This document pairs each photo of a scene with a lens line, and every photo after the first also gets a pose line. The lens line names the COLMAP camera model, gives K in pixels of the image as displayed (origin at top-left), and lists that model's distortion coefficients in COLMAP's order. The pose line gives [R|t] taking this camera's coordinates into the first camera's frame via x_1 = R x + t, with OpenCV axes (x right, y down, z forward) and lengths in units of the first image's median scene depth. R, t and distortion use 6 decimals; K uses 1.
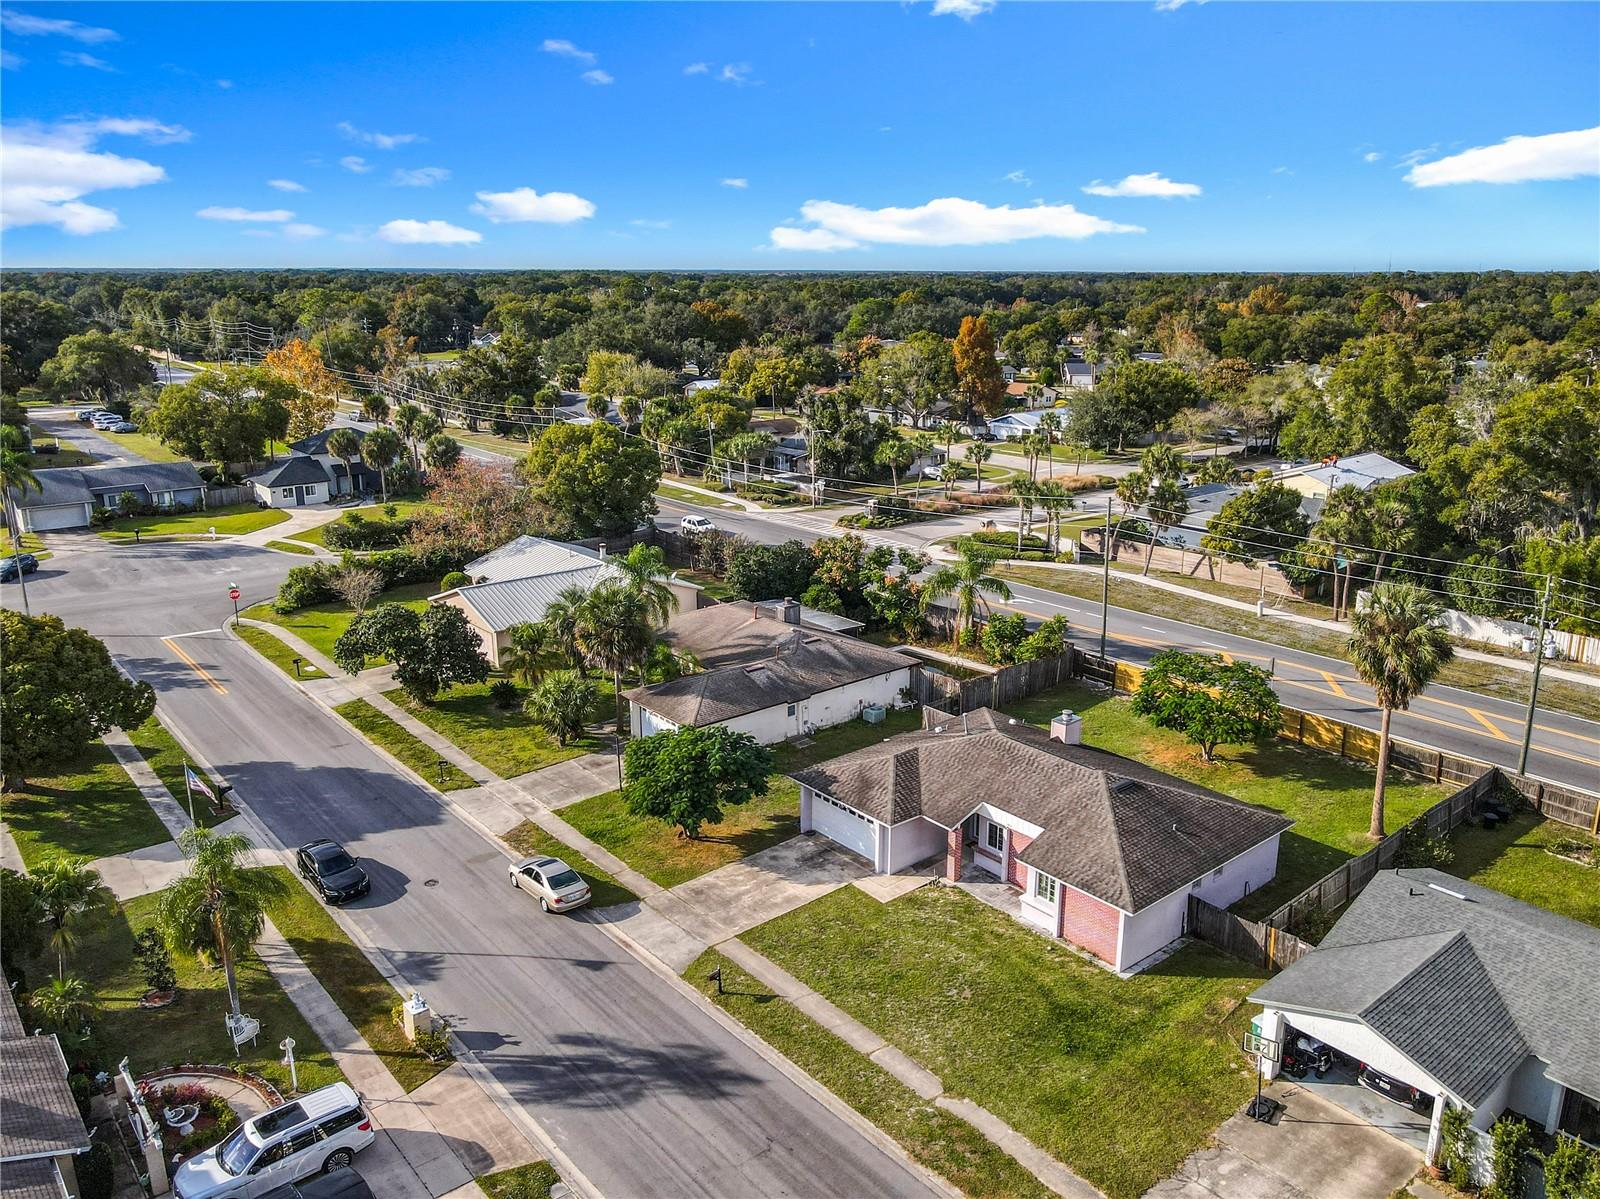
lens RADIAL K [[1191.1, 0, 817.9], [0, 1191.1, 585.6], [0, 0, 1]] dist [0.008079, 0.002900]
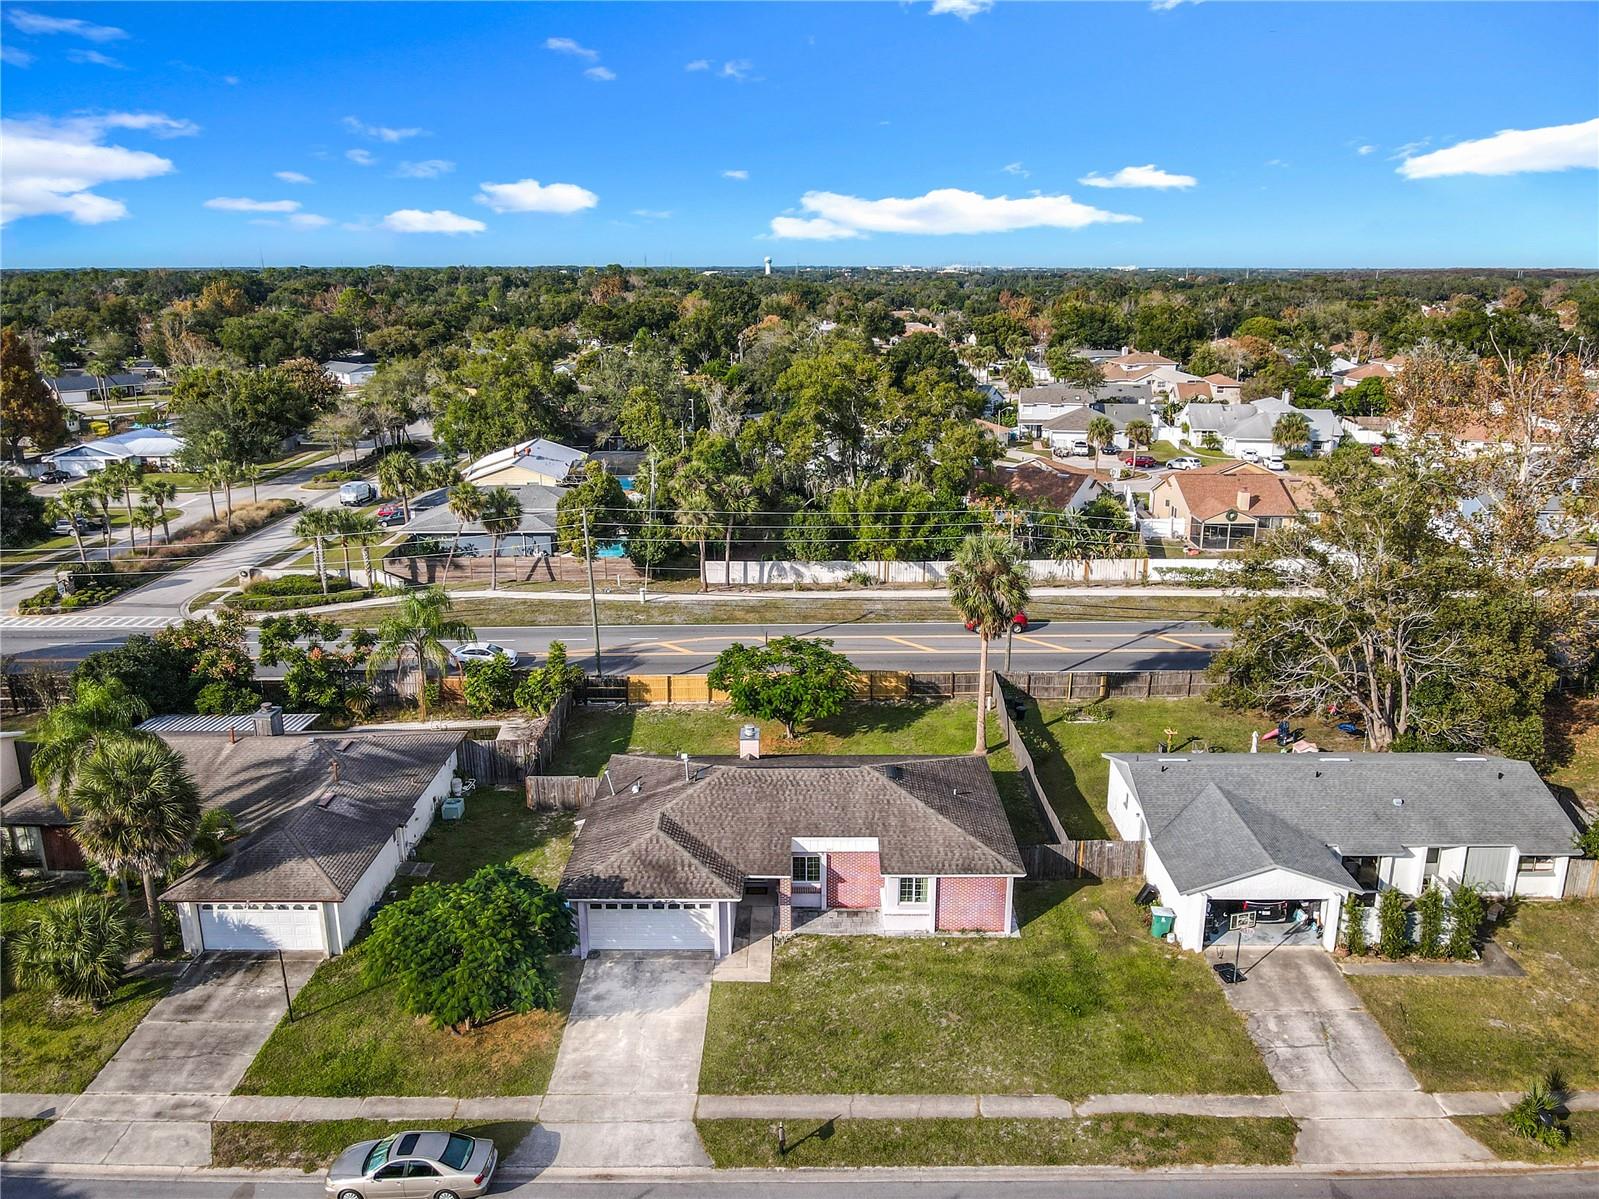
lens RADIAL K [[1209.1, 0, 799.5], [0, 1209.1, 599.5], [0, 0, 1]] dist [-0.016283, 0.009024]
pose [[0.651665, -0.206009, 0.729995, -0.517980], [0.196946, 0.975359, 0.099439, -0.094075], [-0.732493, 0.078969, 0.676179, 0.348724]]
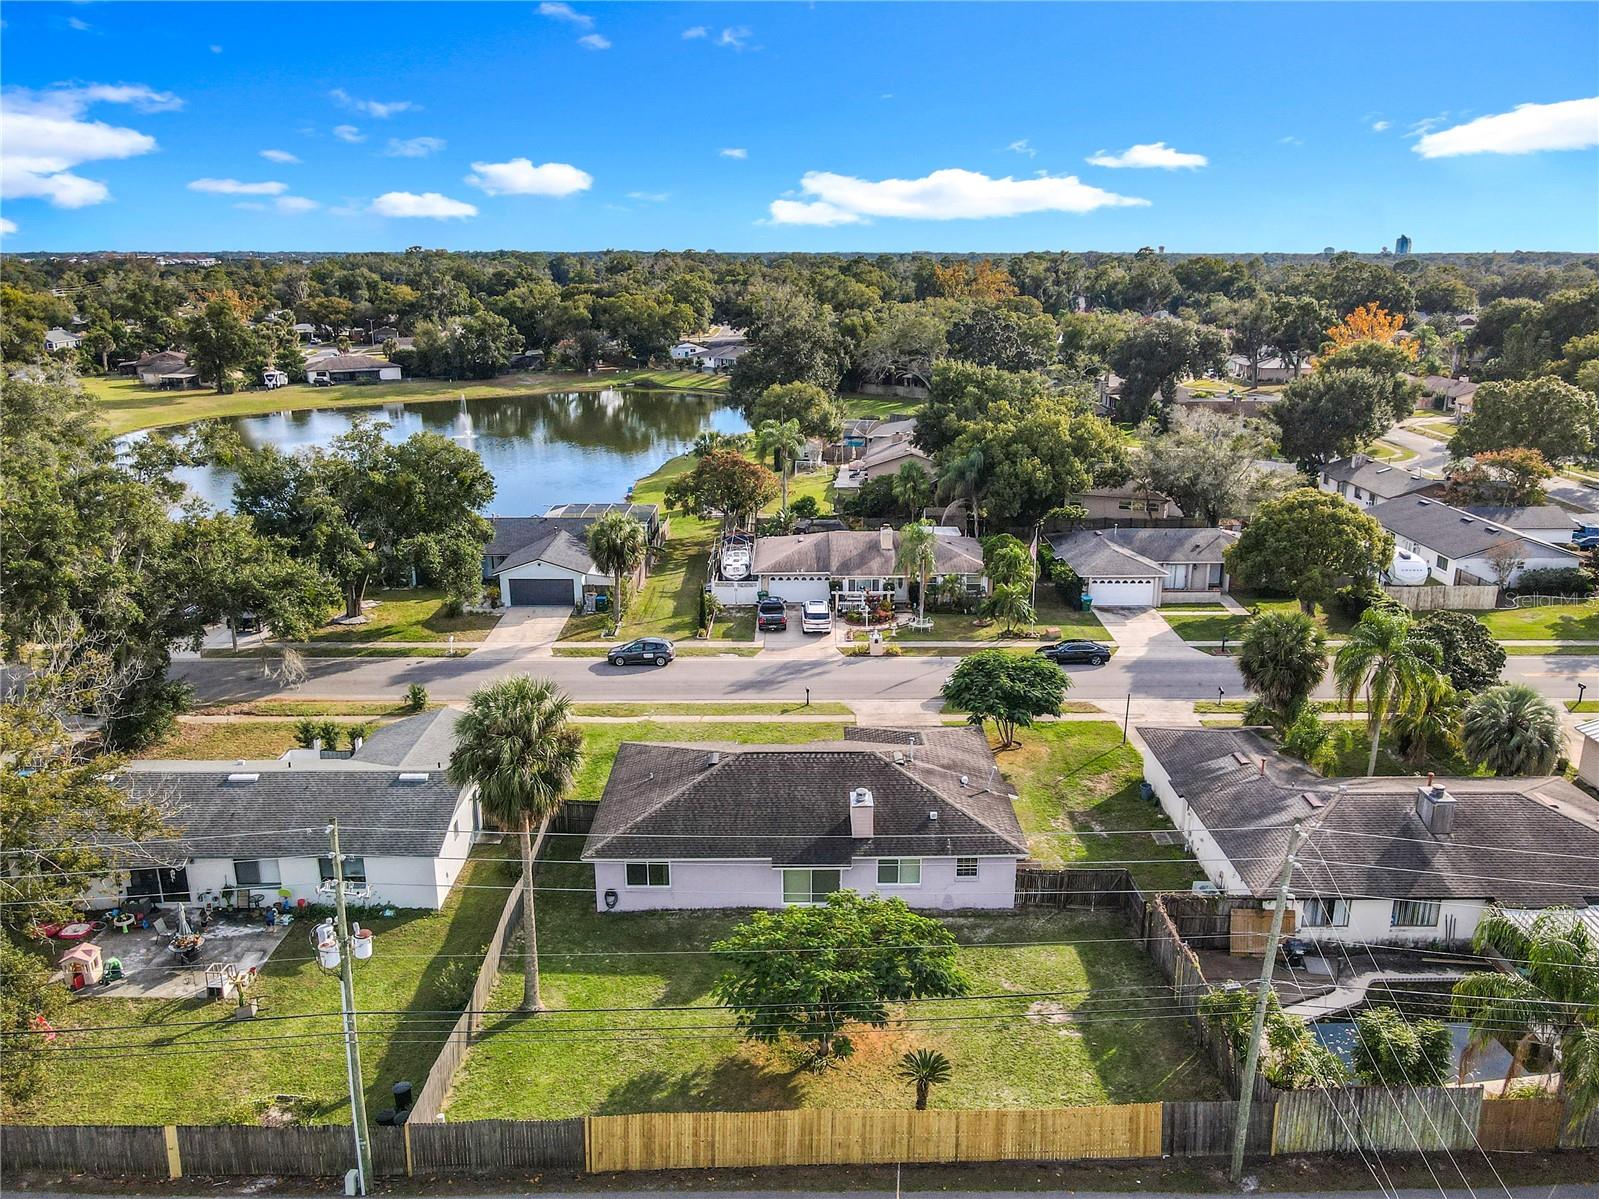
lens RADIAL K [[1218.3, 0, 826.5], [0, 1218.3, 600.8], [0, 0, 1]] dist [0.011712, 0.000867]
pose [[-0.627126, 0.211414, -0.749678, 0.967249], [-0.205938, 0.883210, 0.421343, -0.424243], [0.751201, 0.418622, -0.510346, 1.564366]]
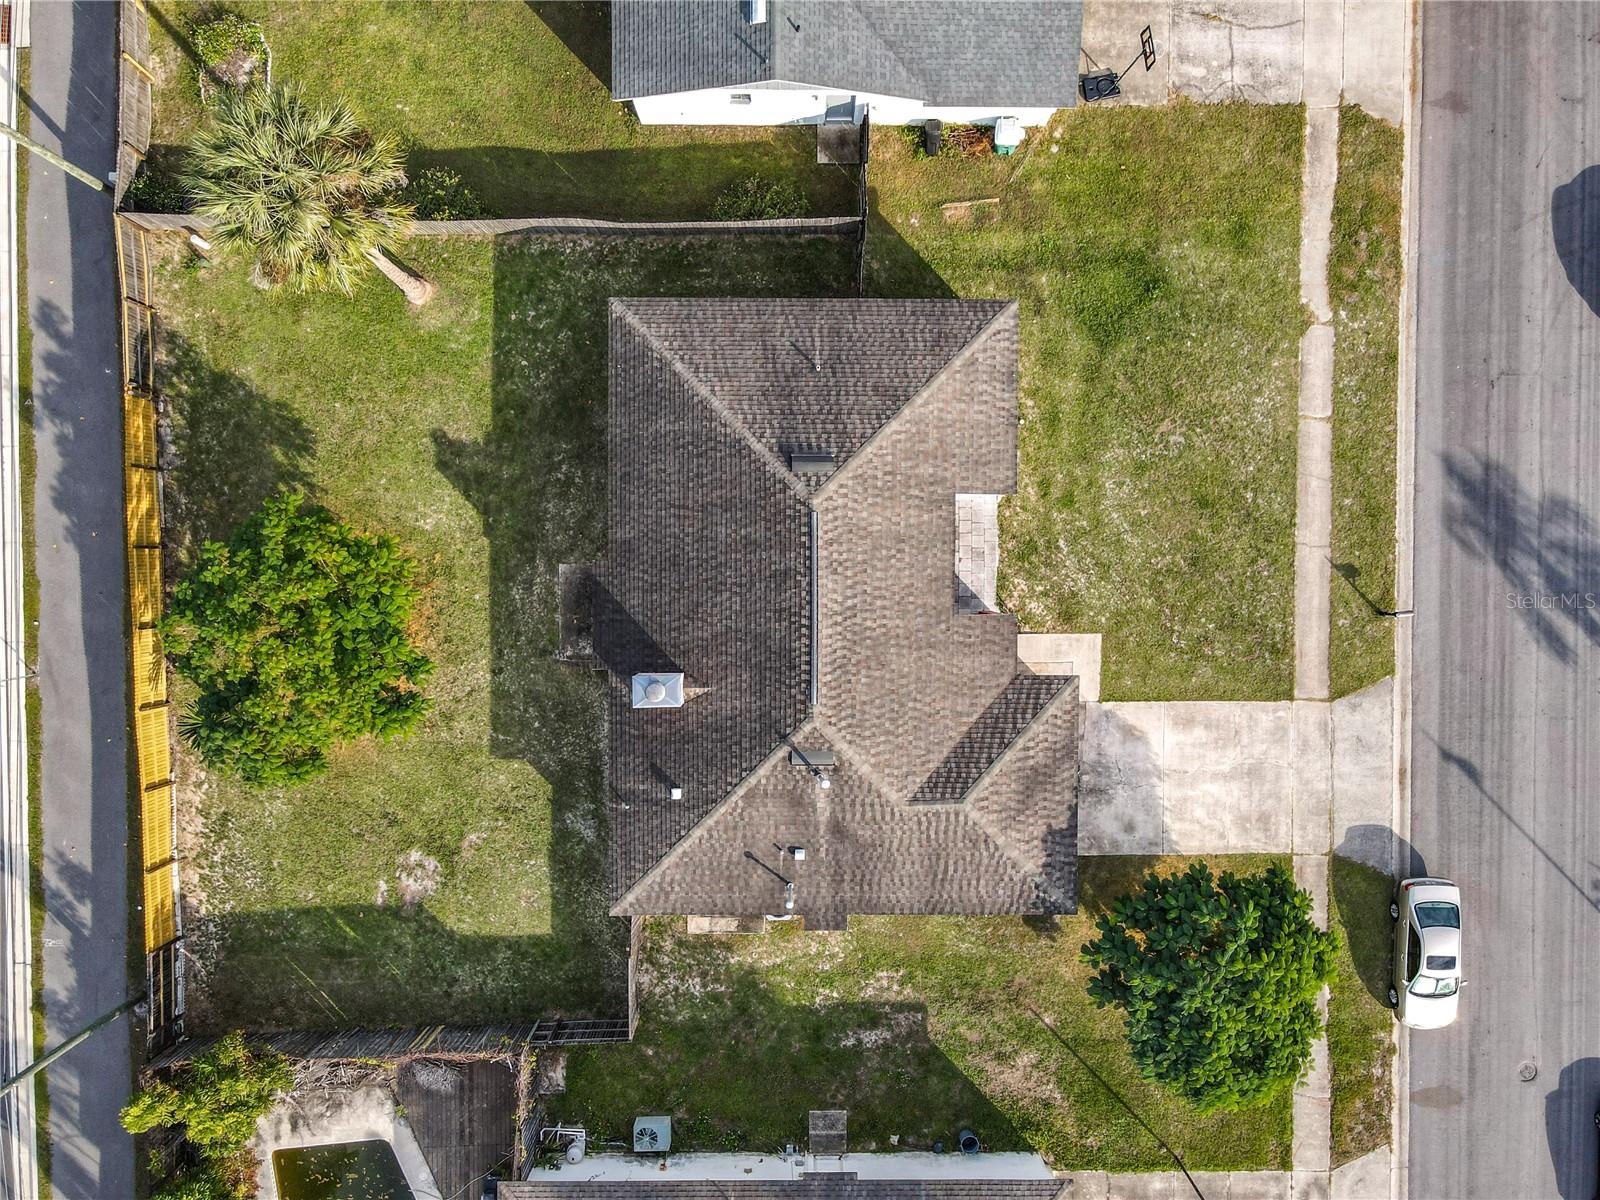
lens RADIAL K [[1169.4, 0, 802.5], [0, 1169.4, 564.4], [0, 0, 1]] dist [0.028432, 0.000878]
pose [[-0.763592, -0.645156, -0.026475, 0.245128], [0.155726, -0.223796, 0.962115, -0.464601], [-0.626639, 0.730541, 0.271356, 0.869392]]
